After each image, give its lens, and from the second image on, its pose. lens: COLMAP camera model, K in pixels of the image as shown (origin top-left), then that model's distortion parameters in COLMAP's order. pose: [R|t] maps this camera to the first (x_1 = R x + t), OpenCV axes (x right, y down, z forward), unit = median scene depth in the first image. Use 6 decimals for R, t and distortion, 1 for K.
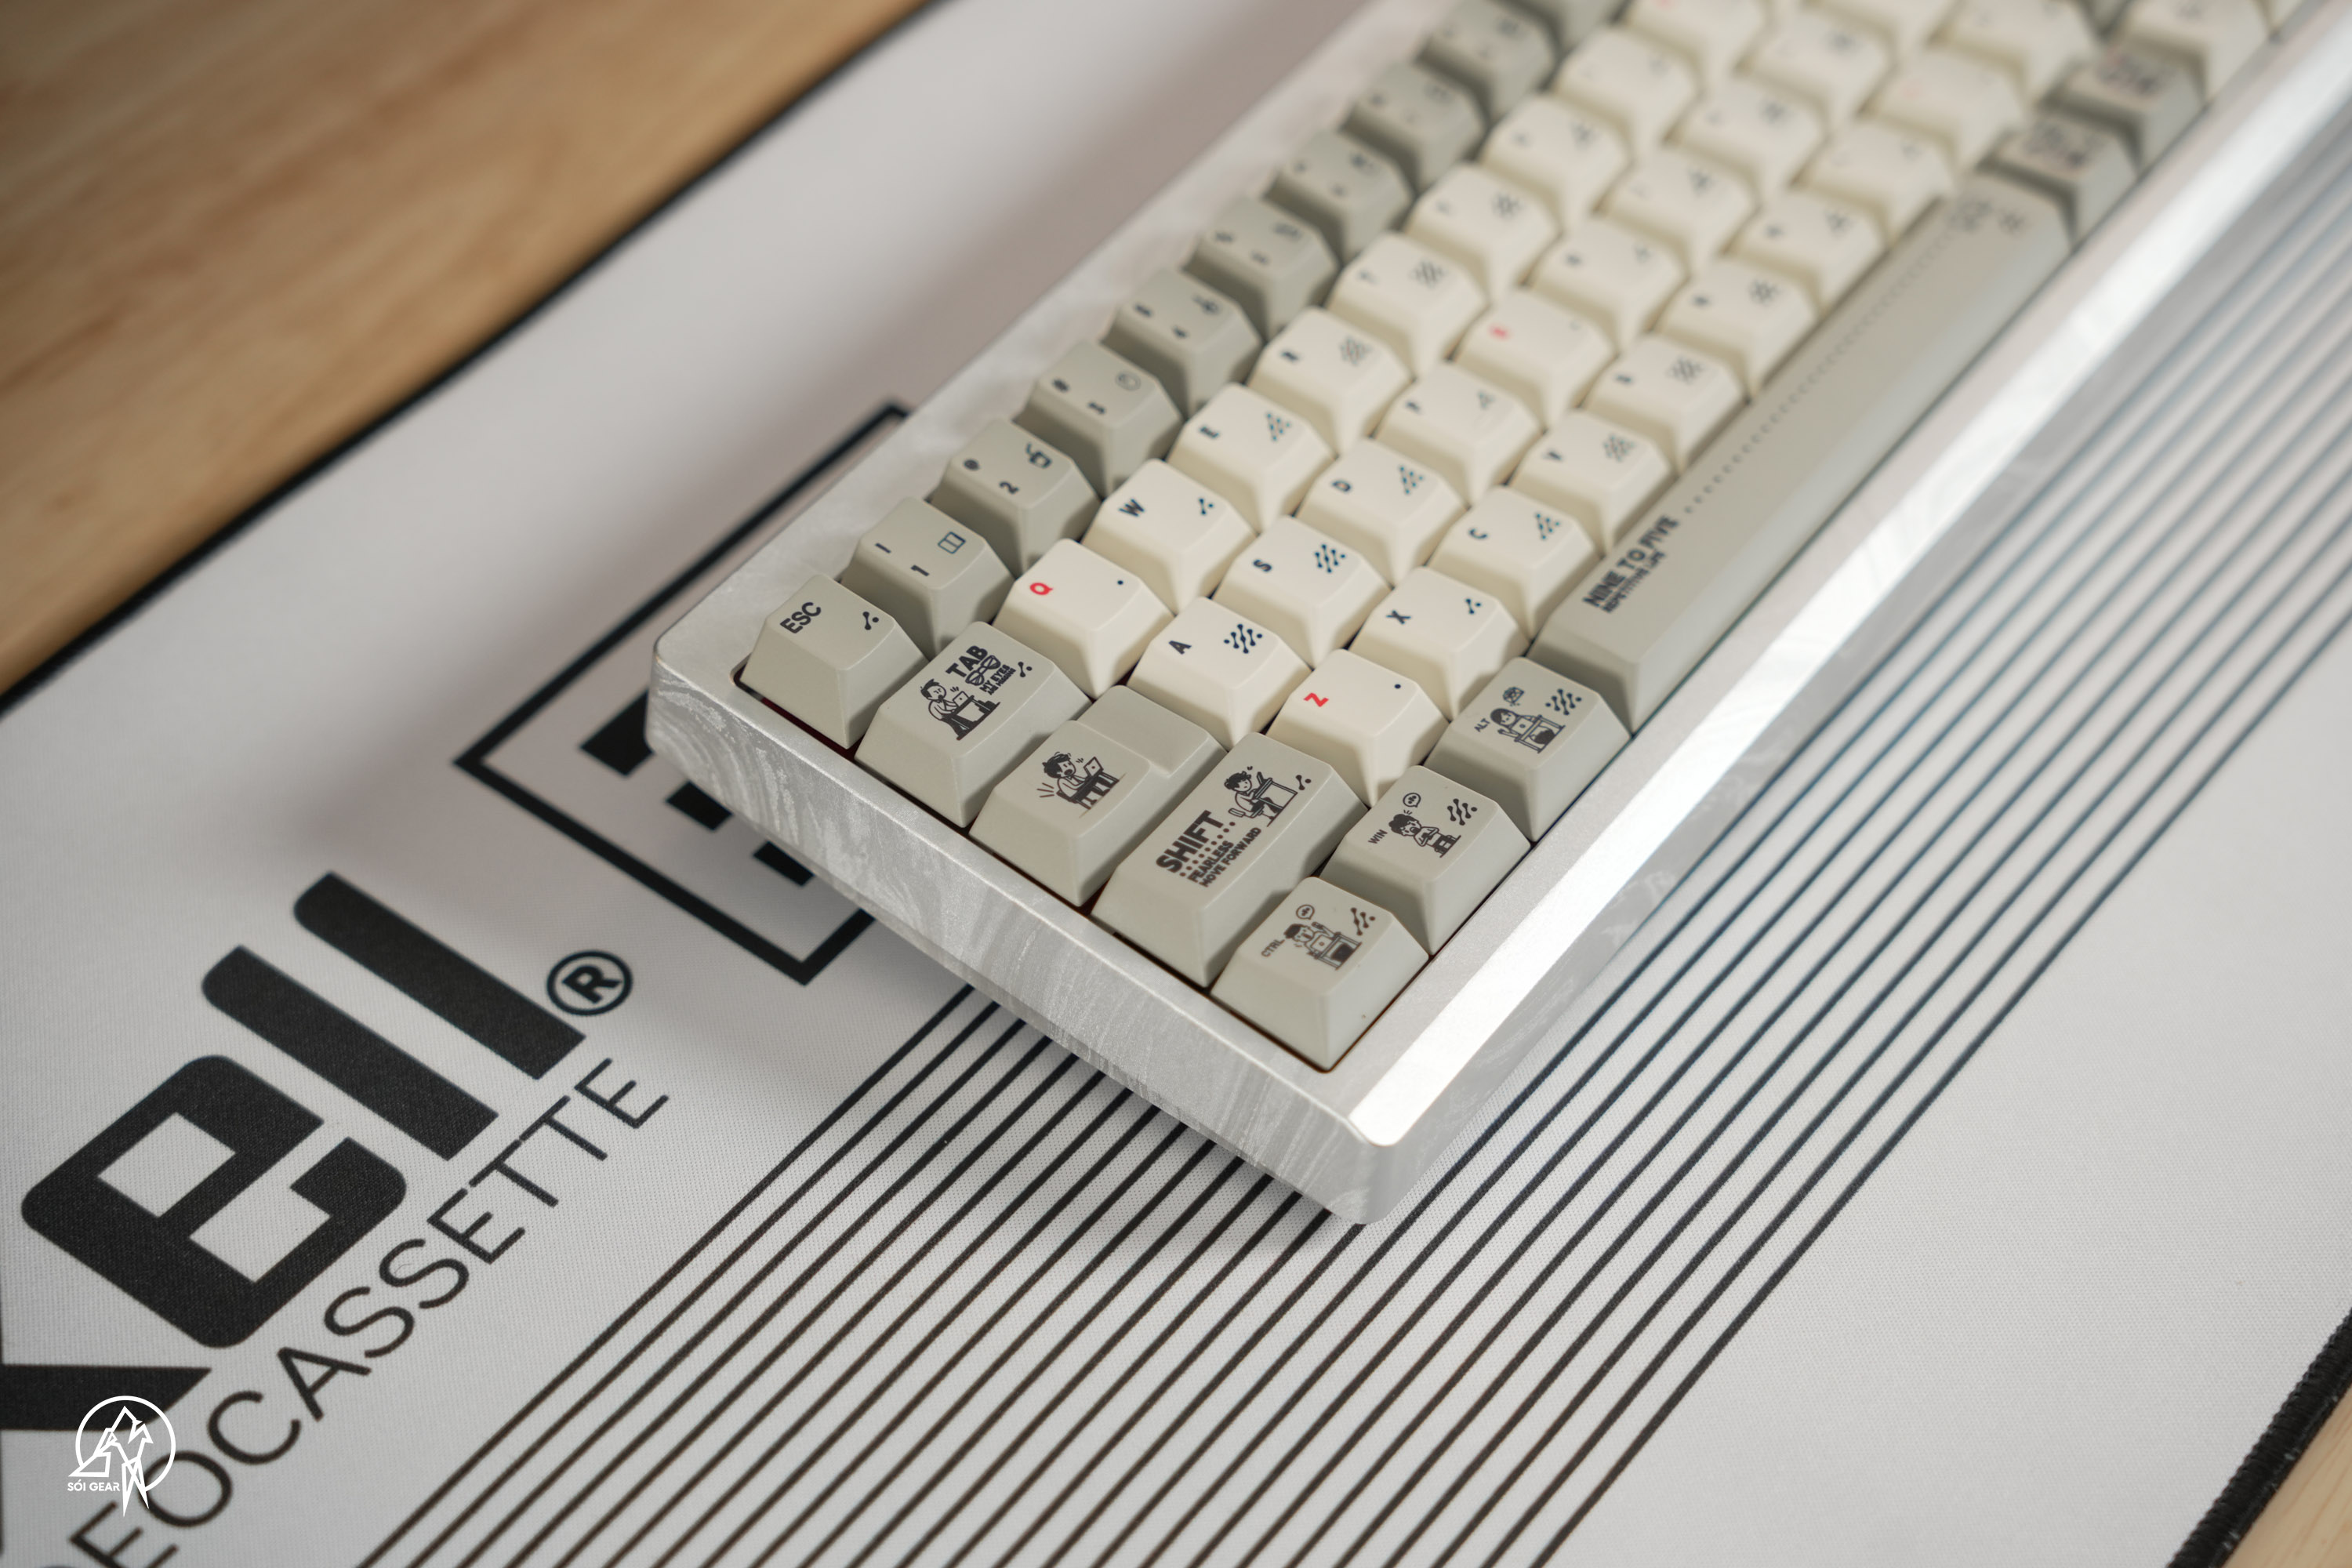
lens RADIAL K [[4436.6, 0, 1169.0], [0, 4436.6, 824.9], [0, 0, 1]] dist [0.349057, 0.278936]
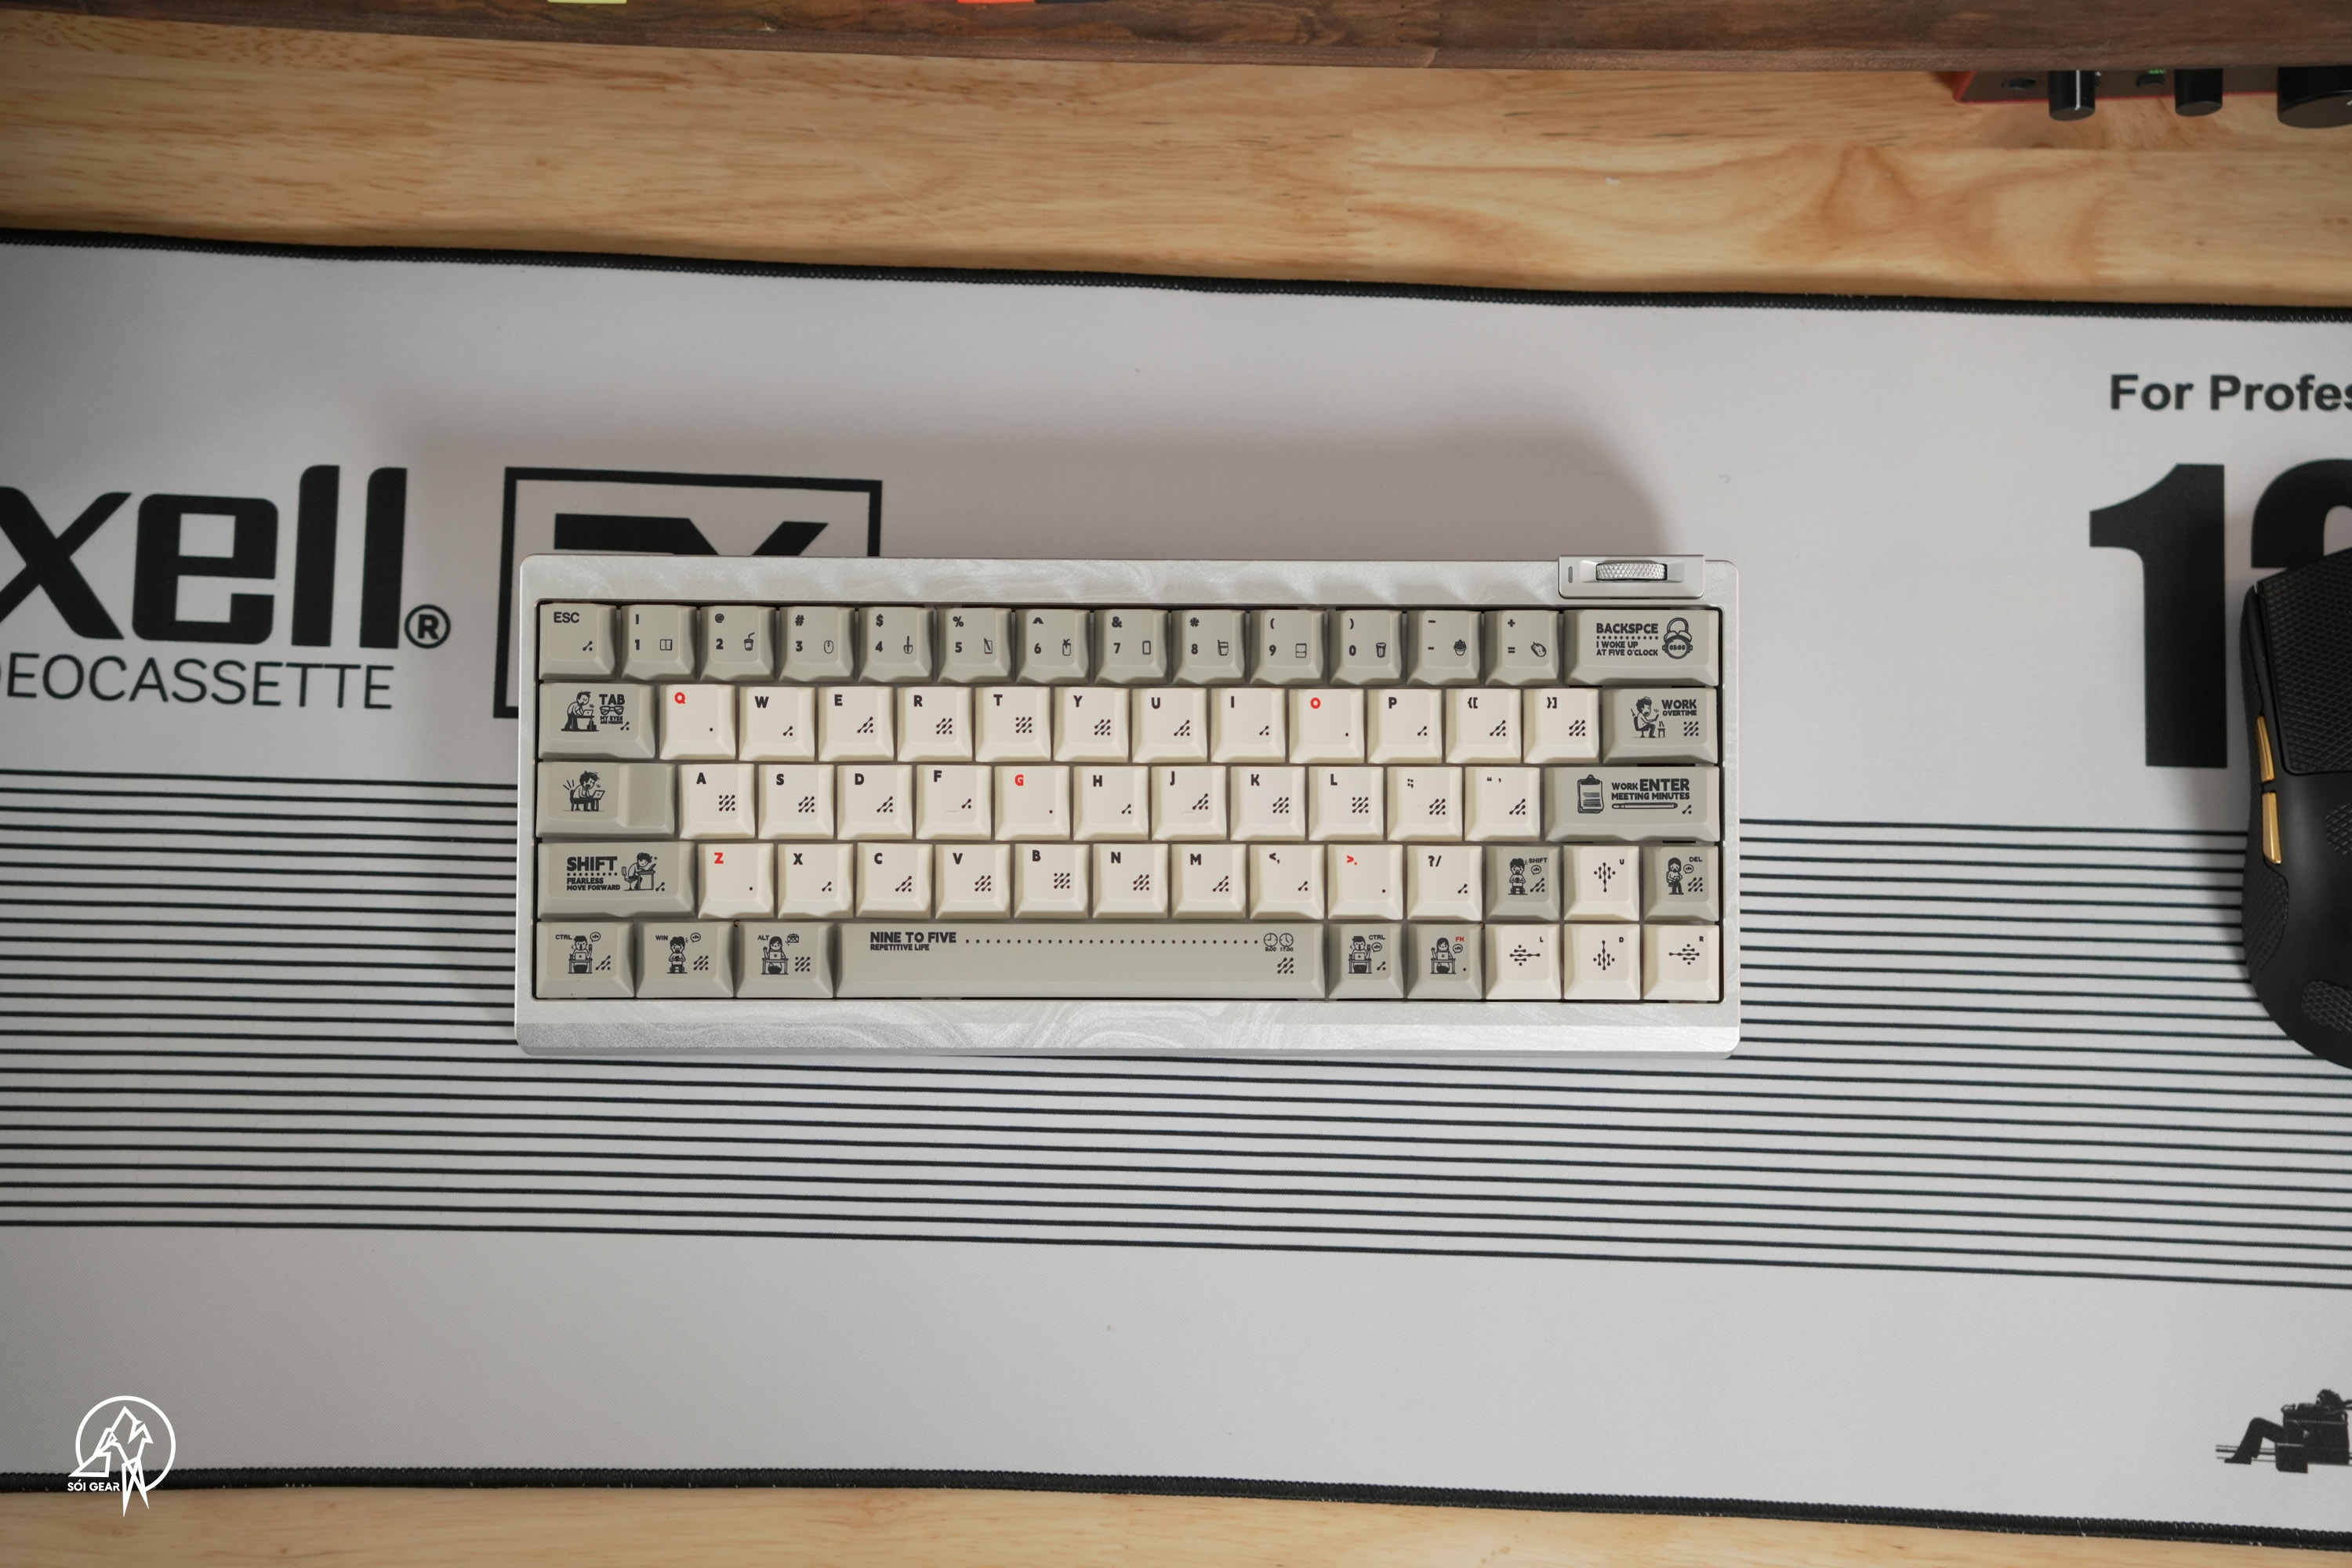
lens RADIAL K [[4436.6, 0, 1169.0], [0, 4436.6, 824.9], [0, 0, 1]] dist [0.349057, 0.278936]
pose [[0.590212, 0.794380, -0.143565, 0.401580], [-0.614262, 0.557343, 0.558615, -1.194035], [0.523768, -0.241515, 0.816908, -0.406871]]
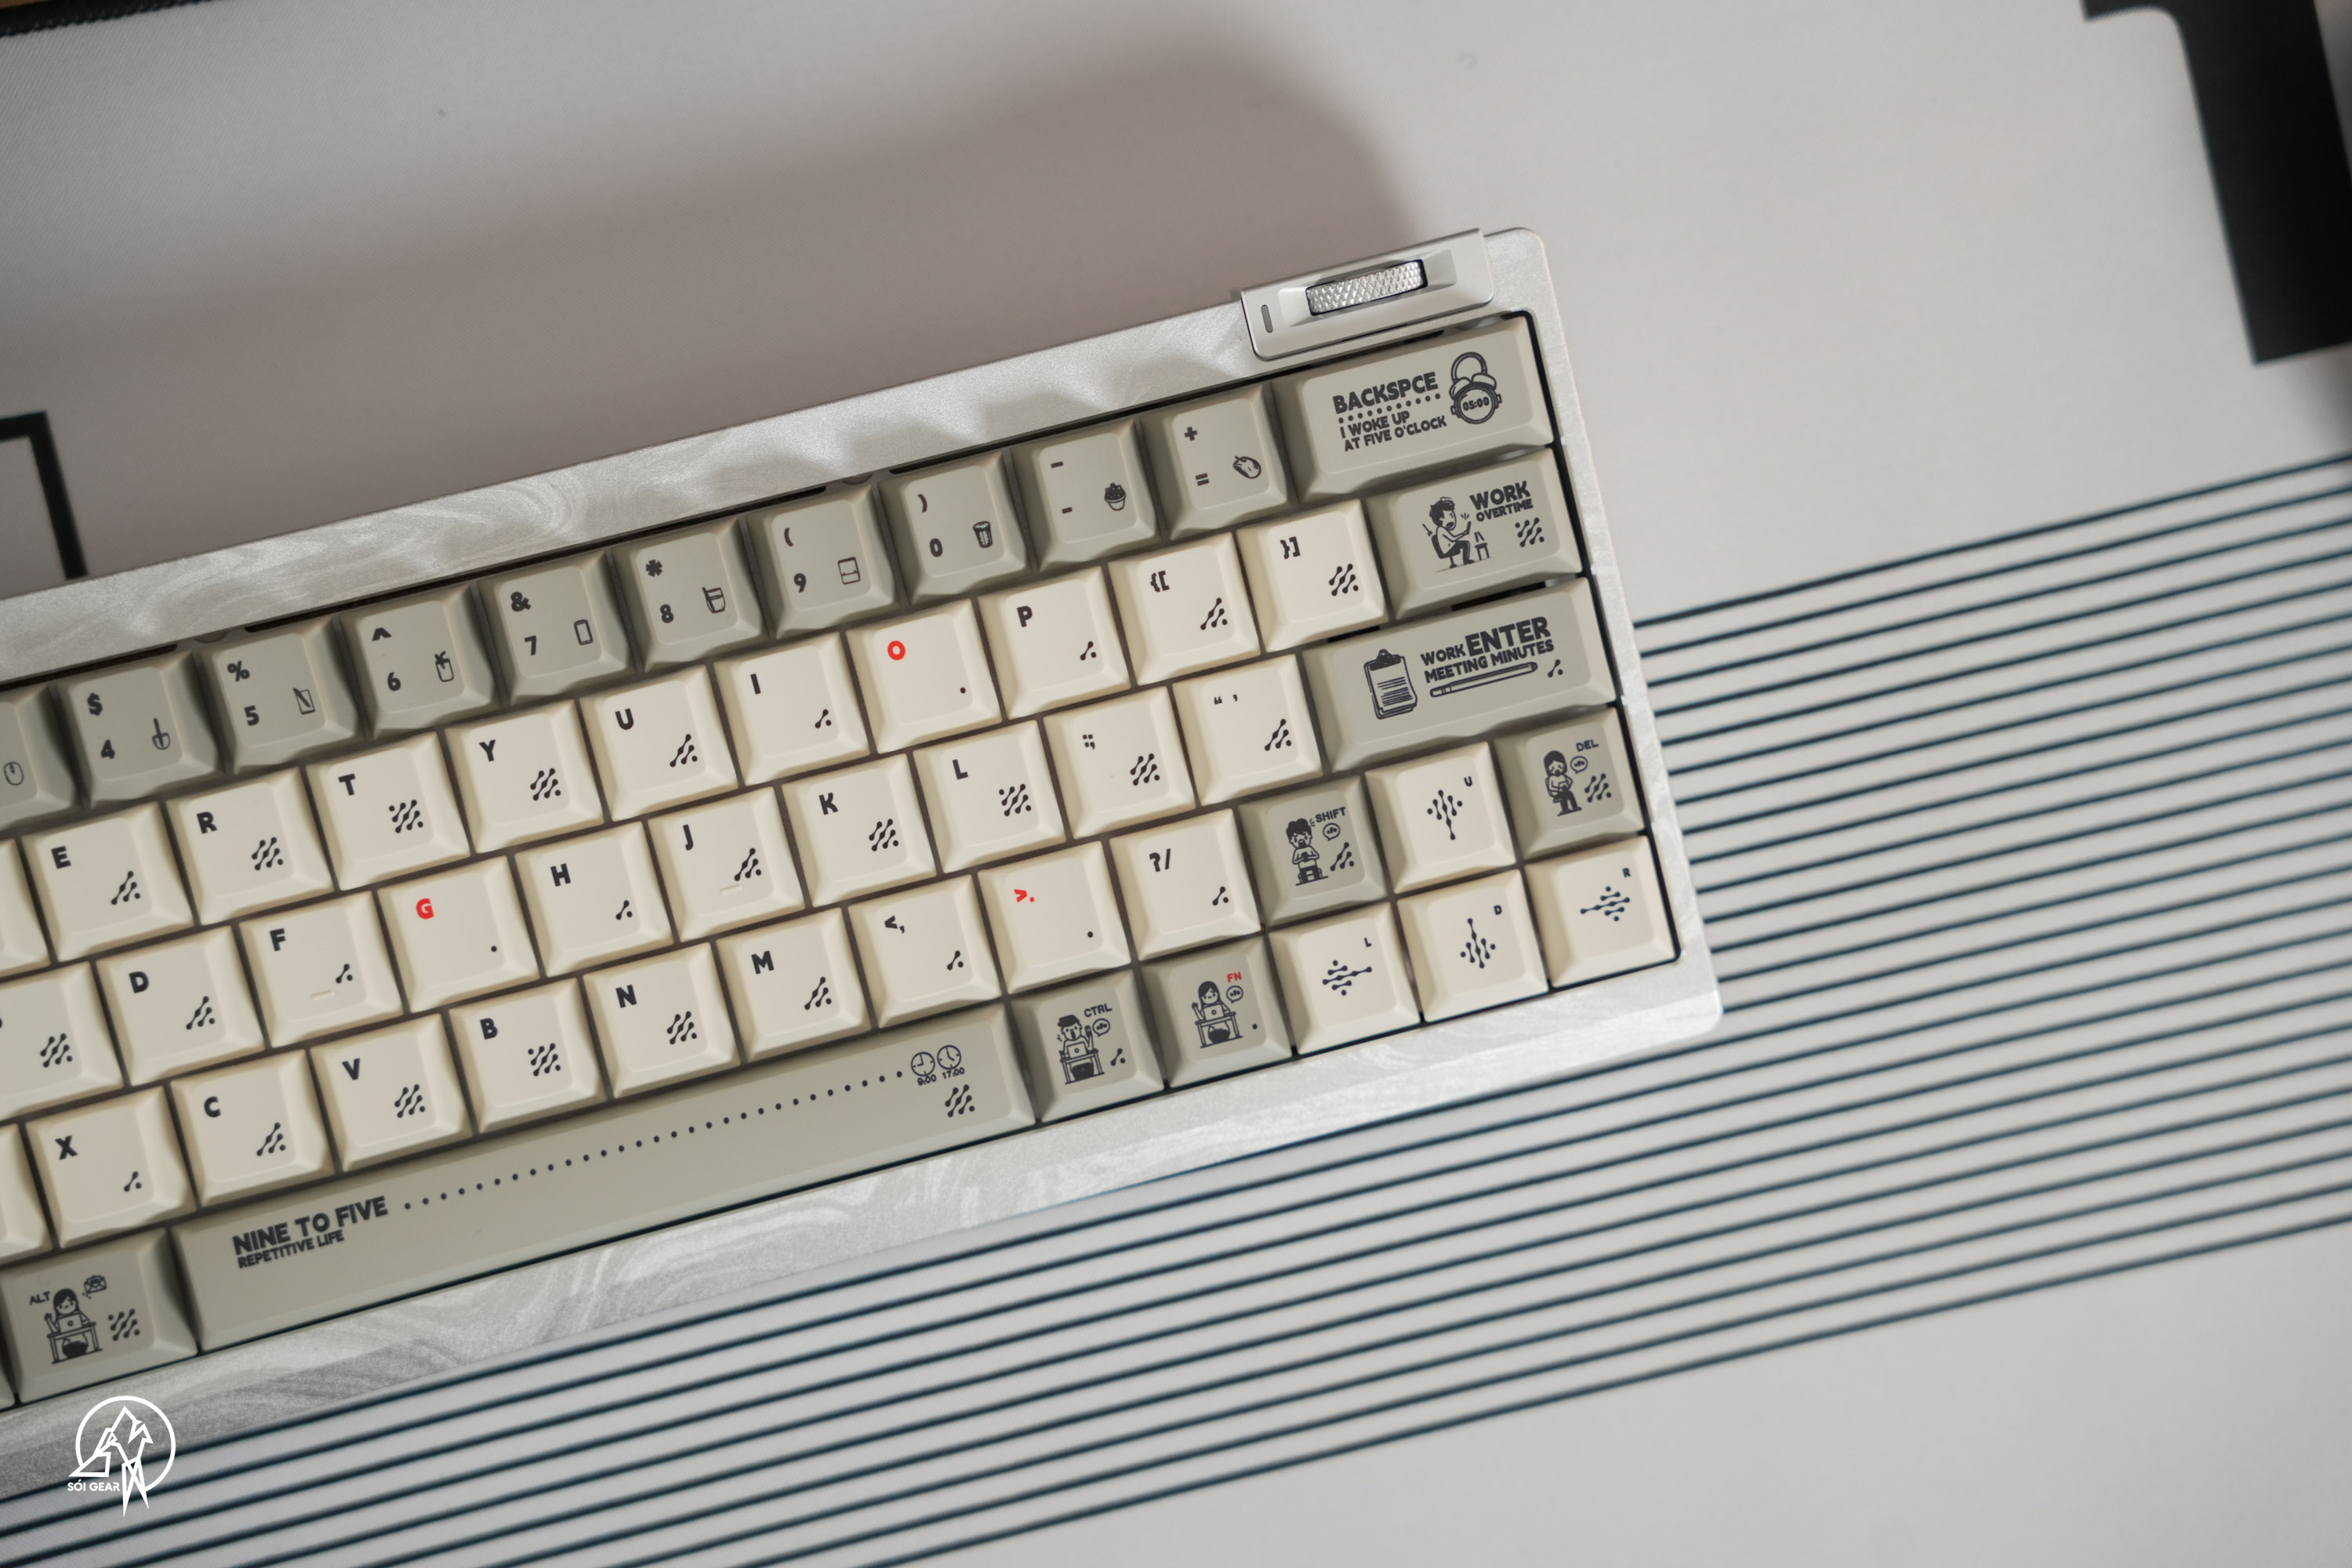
lens RADIAL K [[4441.1, 0, 1176.0], [0, 4441.1, 784.0], [0, 0, 1]] dist [0.282368, 1.613142]
pose [[0.773061, 0.633915, 0.022989, 0.176722], [-0.513136, 0.603643, 0.610170, -0.890142], [0.372919, -0.483495, 0.791937, 0.320249]]
